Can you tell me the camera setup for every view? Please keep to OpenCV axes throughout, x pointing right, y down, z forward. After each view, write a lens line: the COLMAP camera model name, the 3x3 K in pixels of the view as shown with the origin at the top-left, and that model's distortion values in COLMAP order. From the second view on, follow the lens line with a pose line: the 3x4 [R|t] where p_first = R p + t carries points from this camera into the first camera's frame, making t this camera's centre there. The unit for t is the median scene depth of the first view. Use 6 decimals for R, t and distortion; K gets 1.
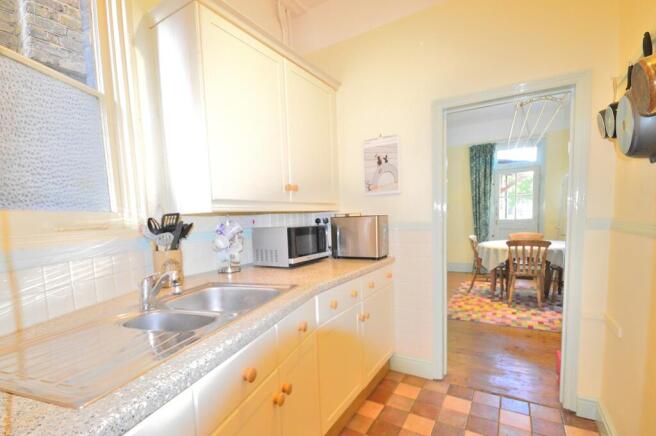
lens RADIAL K [[304.1, 0, 325.3], [0, 304.1, 229.3], [0, 0, 1]] dist [-0.002480, -0.000668]
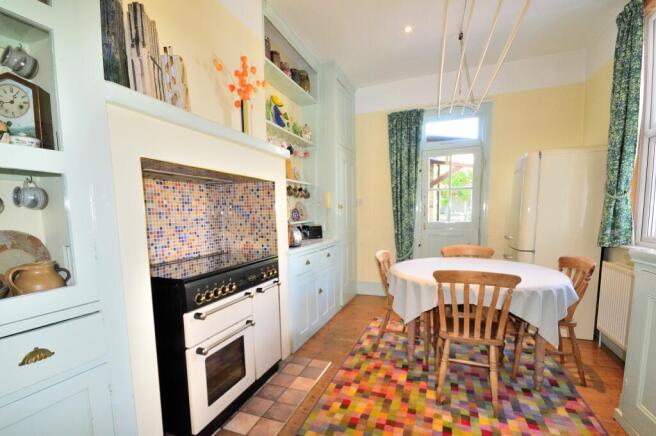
lens RADIAL K [[304.1, 0, 327.9], [0, 304.1, 215.1], [0, 0, 1]] dist [-0.002480, -0.000668]
pose [[0.982856, 0.026005, 0.182533, 0.231670], [-0.019989, 0.999197, -0.034721, -0.020978], [-0.183289, 0.030477, 0.982586, 0.377034]]
